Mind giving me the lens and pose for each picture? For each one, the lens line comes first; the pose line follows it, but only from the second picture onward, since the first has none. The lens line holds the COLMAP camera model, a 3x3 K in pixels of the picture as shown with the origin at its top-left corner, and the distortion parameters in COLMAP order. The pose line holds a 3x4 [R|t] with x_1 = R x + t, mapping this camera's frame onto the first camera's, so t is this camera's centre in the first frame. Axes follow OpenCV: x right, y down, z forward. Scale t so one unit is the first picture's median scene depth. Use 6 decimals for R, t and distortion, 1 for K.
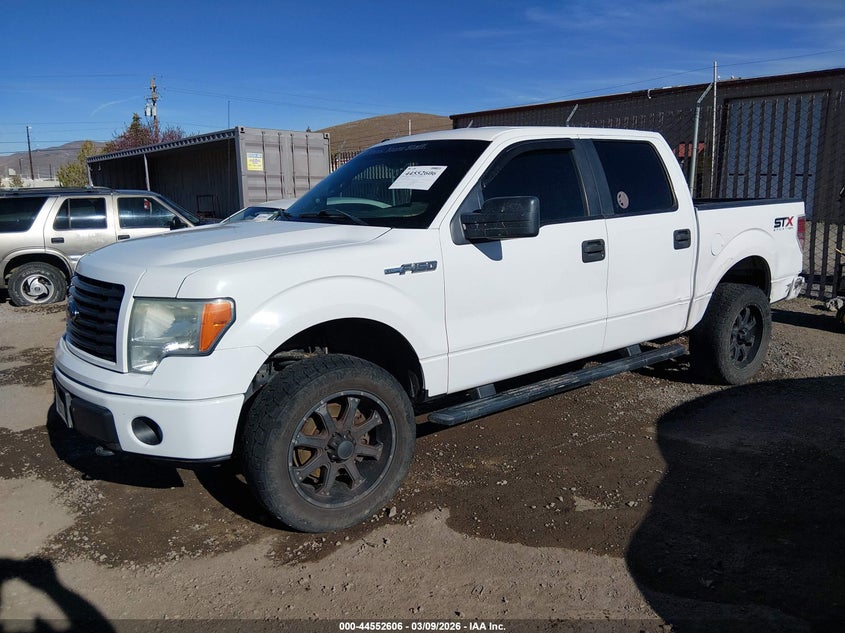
lens RADIAL K [[664.8, 0, 430.5], [0, 664.8, 312.7], [0, 0, 1]] dist [0.048046, 0.005010]
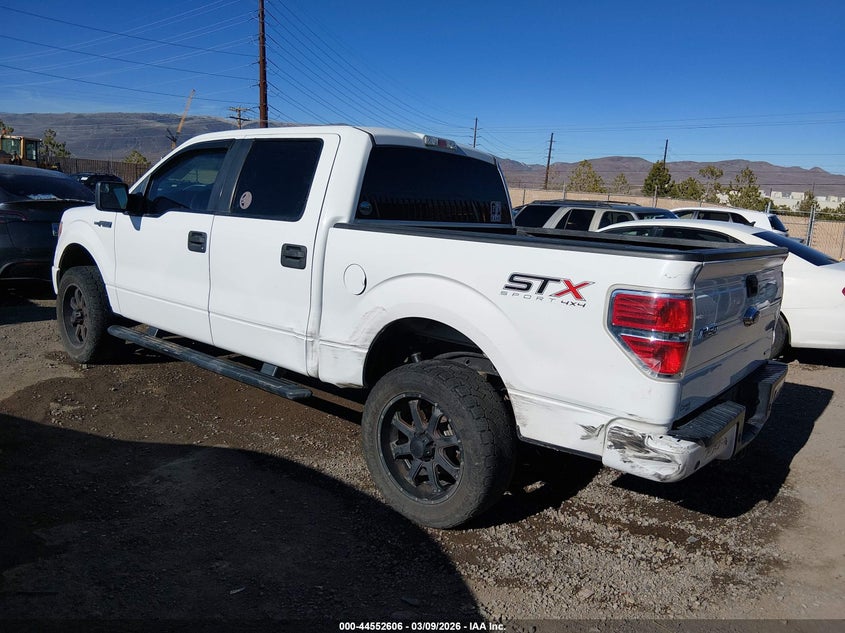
lens RADIAL K [[664.8, 0, 421.3], [0, 664.8, 299.0], [0, 0, 1]] dist [0.048046, 0.005010]
pose [[0.206256, 0.187610, -0.960344, 1.650412], [-0.240713, 0.961015, 0.136043, -0.285702], [0.948428, 0.203108, 0.243375, 1.321112]]
